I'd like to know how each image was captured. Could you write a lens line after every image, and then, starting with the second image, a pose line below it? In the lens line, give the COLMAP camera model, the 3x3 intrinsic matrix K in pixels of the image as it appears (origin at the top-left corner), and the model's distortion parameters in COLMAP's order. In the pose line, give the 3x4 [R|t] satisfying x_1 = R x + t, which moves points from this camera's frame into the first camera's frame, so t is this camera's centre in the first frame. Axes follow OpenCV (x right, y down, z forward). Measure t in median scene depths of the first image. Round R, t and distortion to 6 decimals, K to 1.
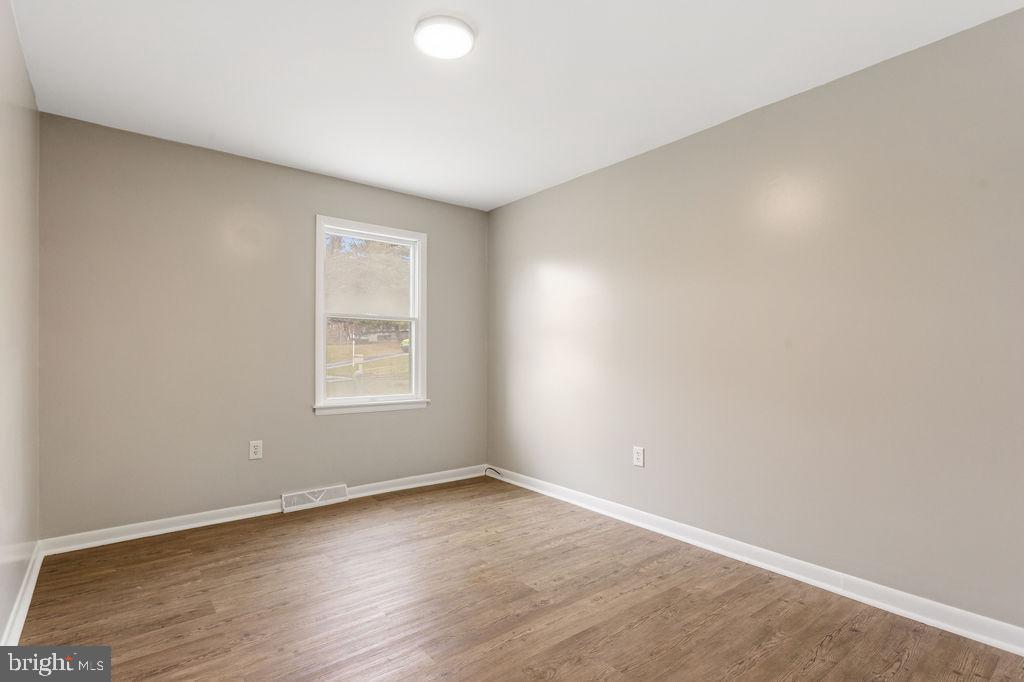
lens RADIAL K [[501.8, 0, 508.7], [0, 501.8, 337.1], [0, 0, 1]] dist [-0.000146, 0.000204]
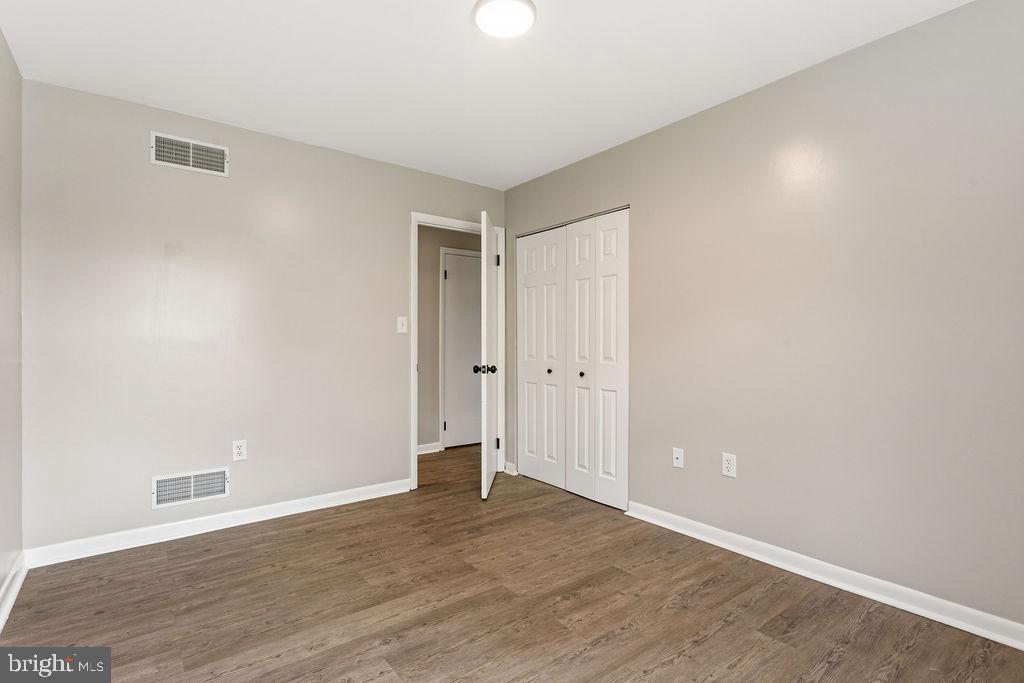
lens RADIAL K [[501.8, 0, 508.7], [0, 501.8, 337.6], [0, 0, 1]] dist [-0.000146, 0.000204]
pose [[-0.999892, -0.004070, 0.014096, -0.154248], [-0.004658, 0.999109, -0.041951, 0.064828], [-0.013912, -0.042012, -0.999020, 2.021889]]
